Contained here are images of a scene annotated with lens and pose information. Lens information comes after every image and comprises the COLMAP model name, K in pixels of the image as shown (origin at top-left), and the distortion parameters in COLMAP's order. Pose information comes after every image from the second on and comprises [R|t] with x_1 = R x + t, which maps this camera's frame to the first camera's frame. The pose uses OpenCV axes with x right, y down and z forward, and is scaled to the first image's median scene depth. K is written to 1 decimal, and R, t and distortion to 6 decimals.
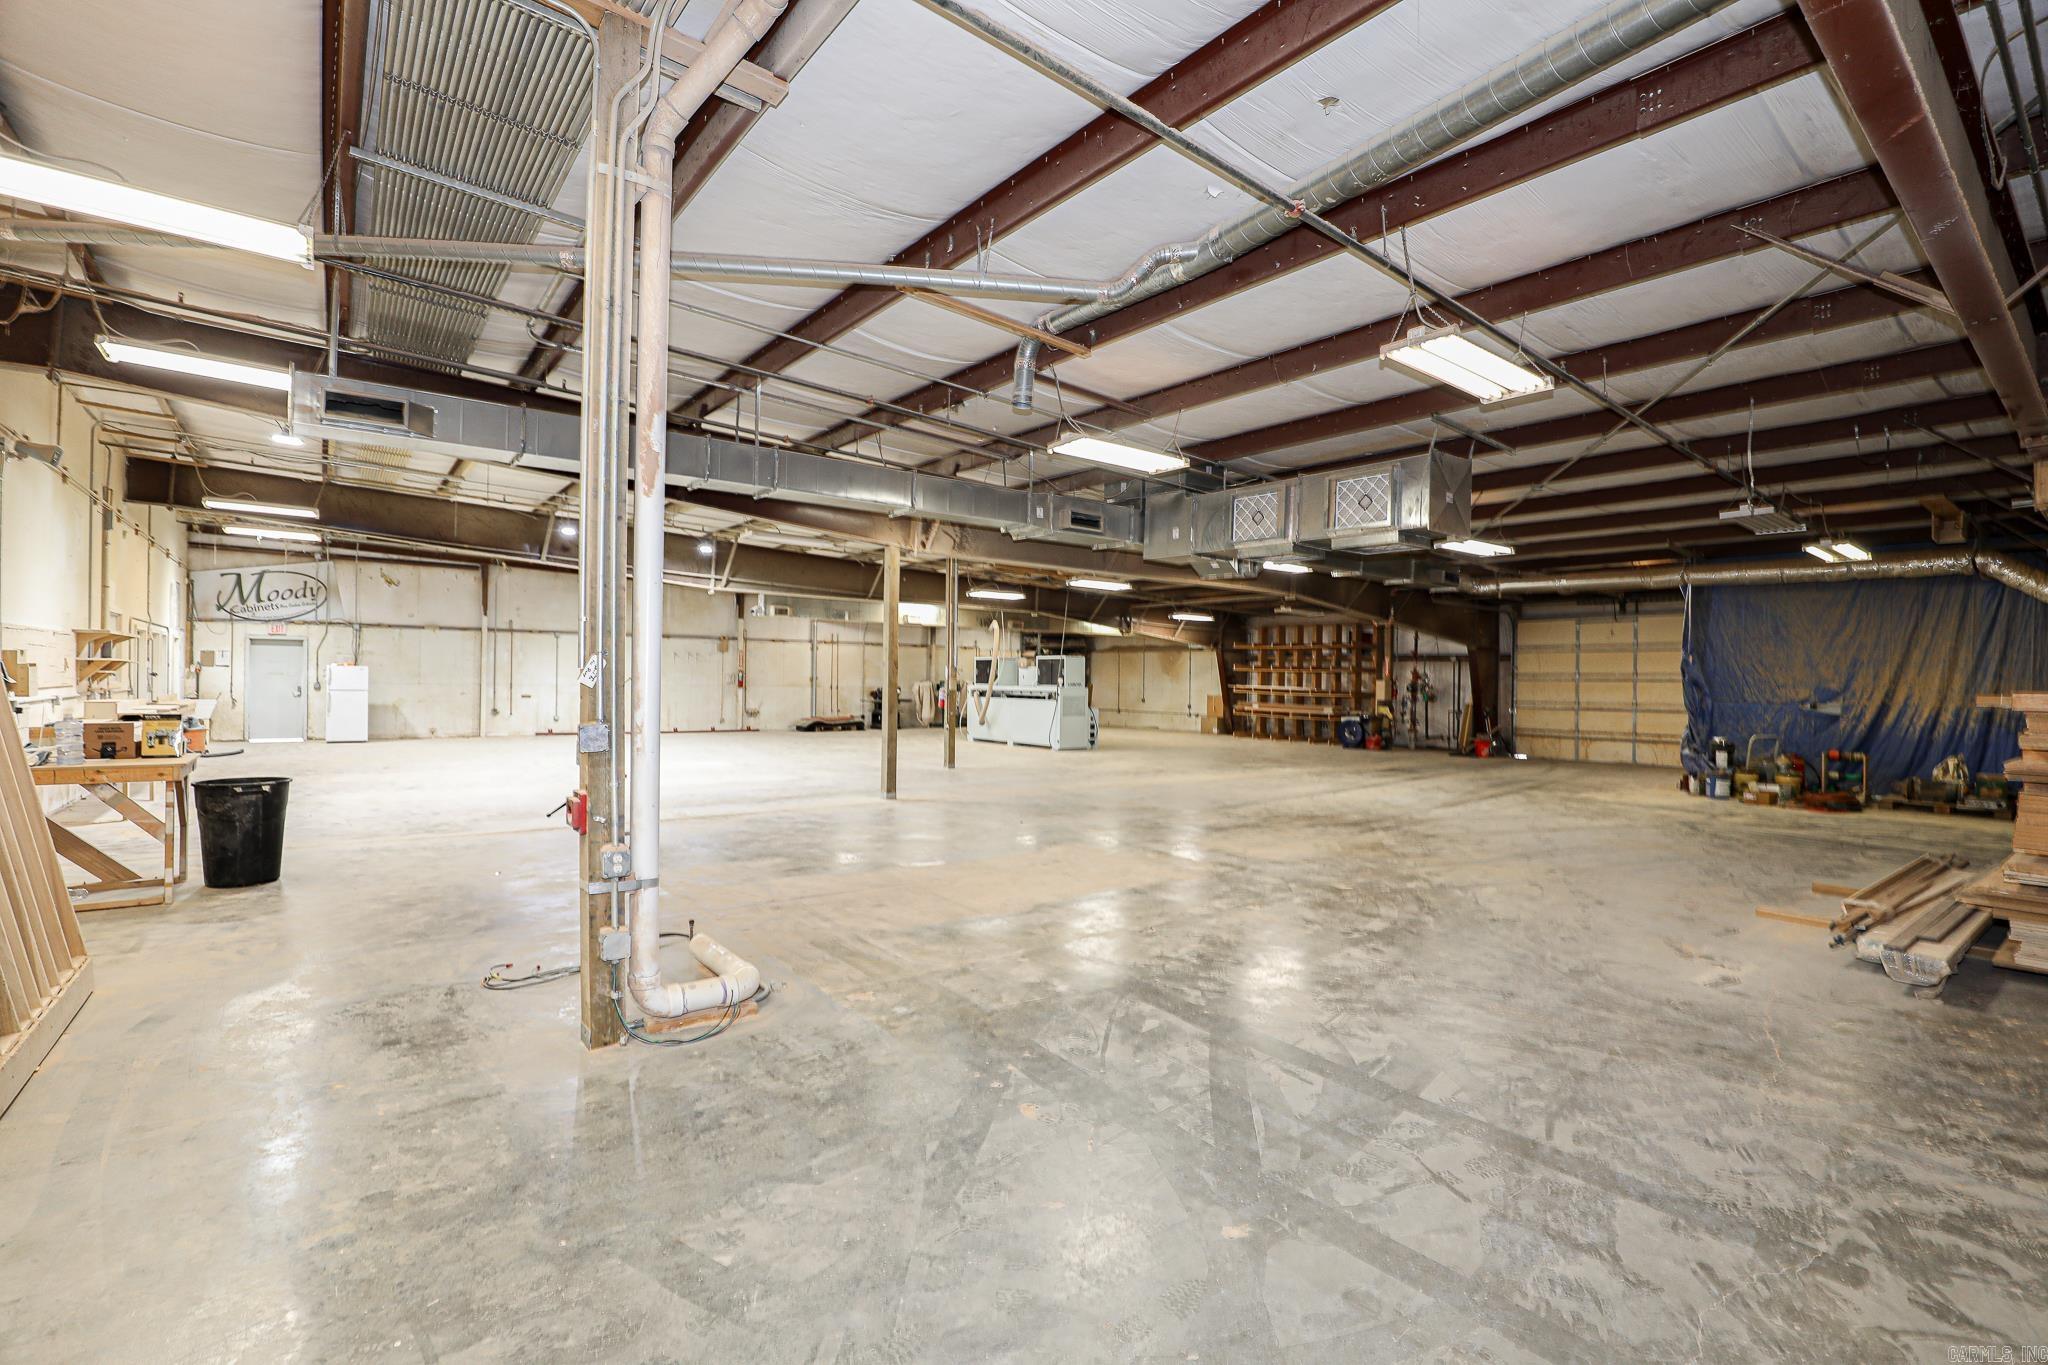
lens RADIAL K [[931.8, 0, 1030.4], [0, 931.8, 690.0], [0, 0, 1]] dist [-0.017419, 0.004422]
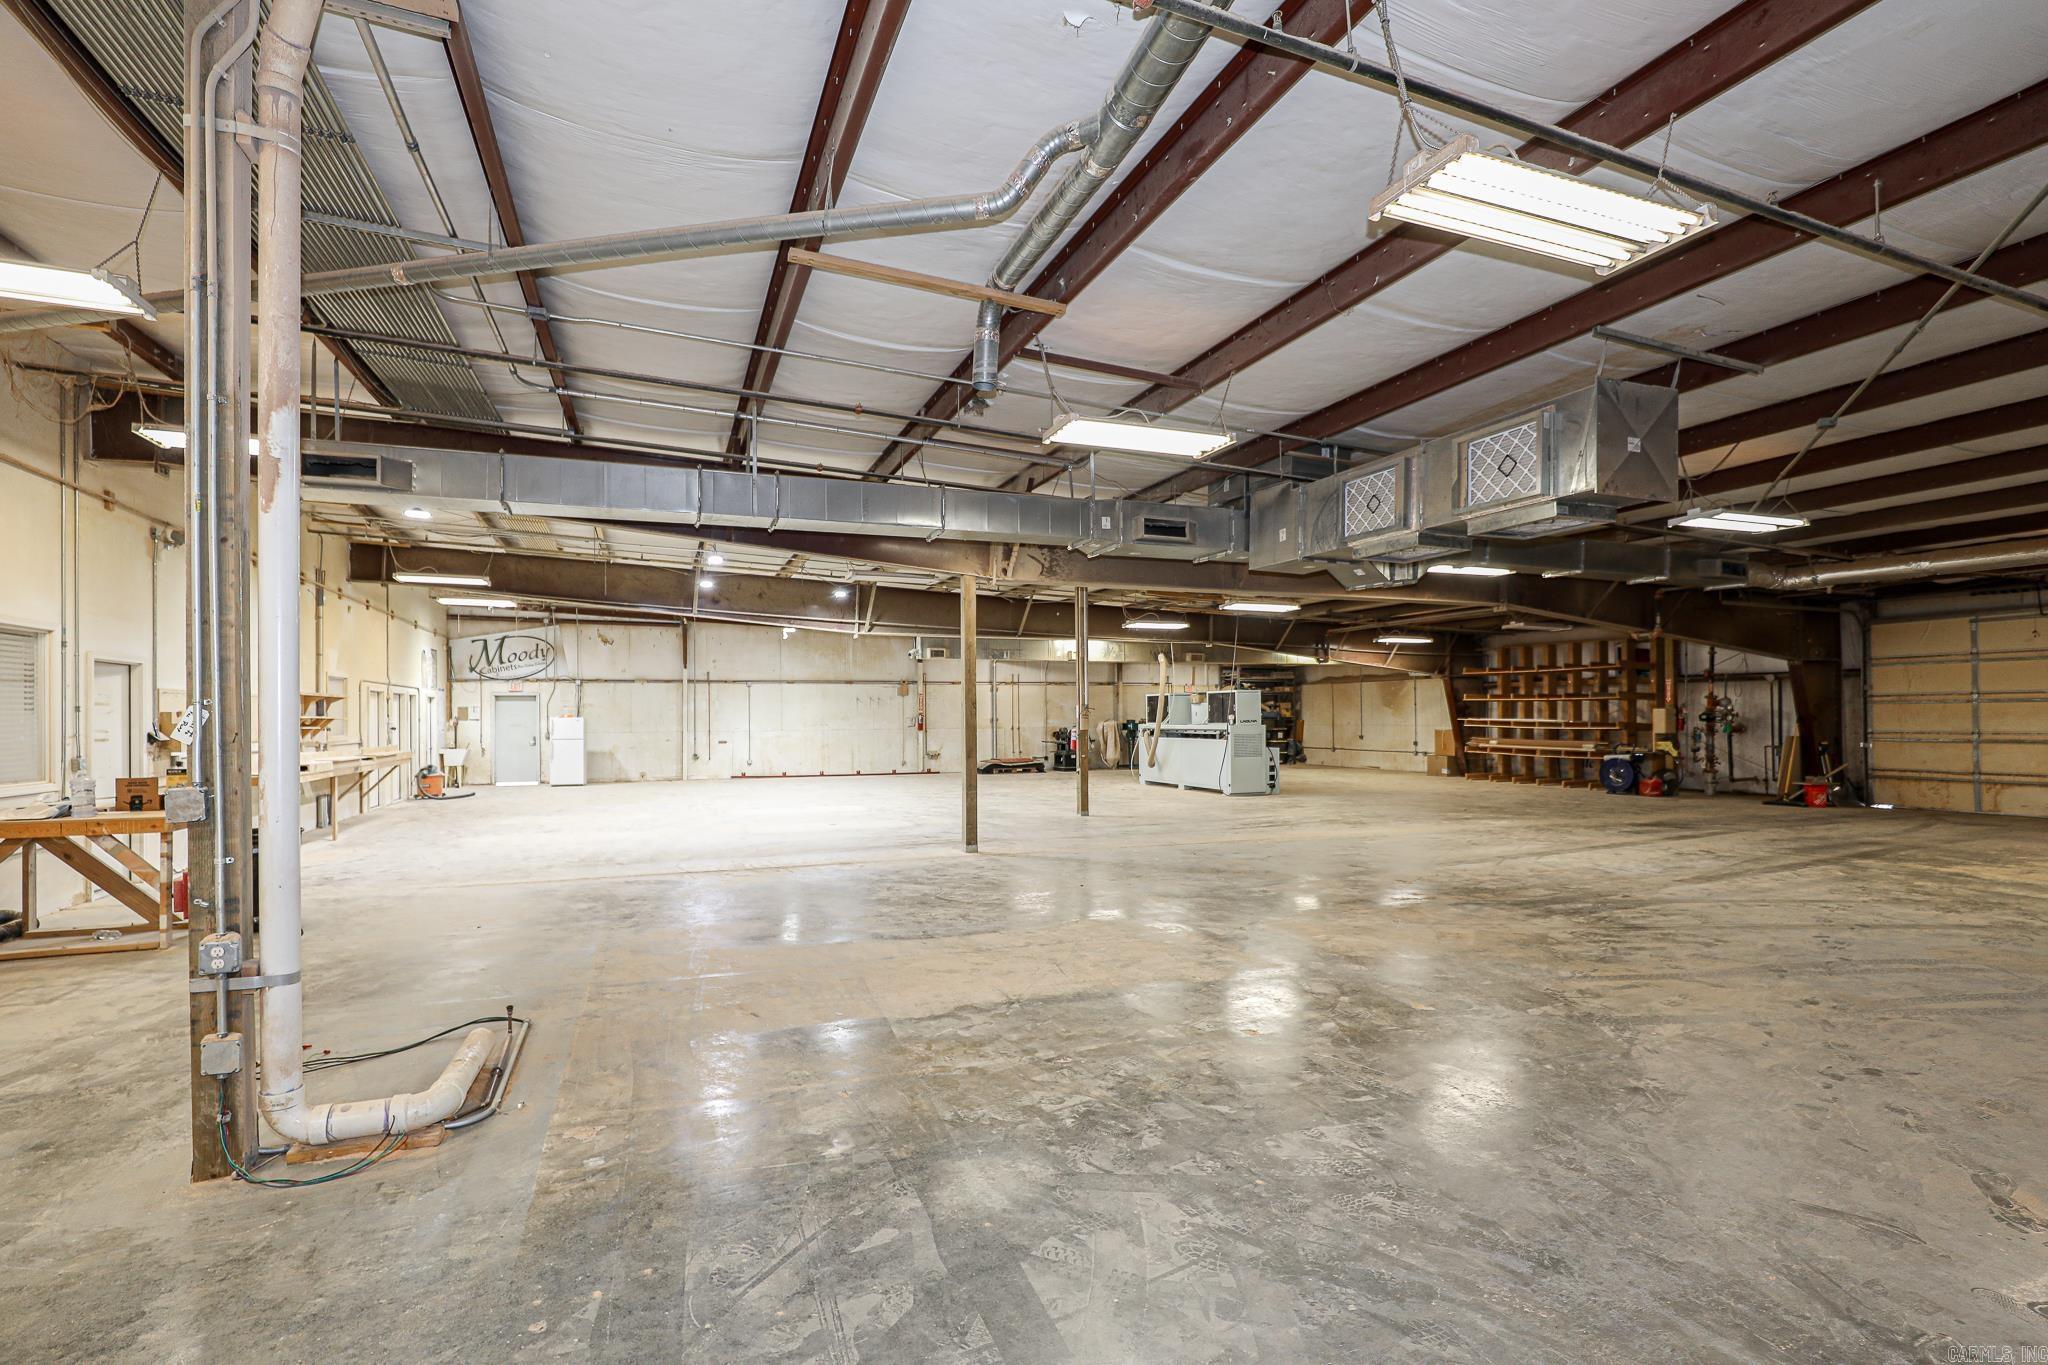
lens RADIAL K [[931.8, 0, 991.8], [0, 931.8, 711.8], [0, 0, 1]] dist [-0.017419, 0.004422]
pose [[0.950174, -0.022910, -0.310876, 0.102104], [0.017214, 0.999630, -0.021054, -0.000530], [0.311243, 0.014653, 0.950217, 0.094499]]
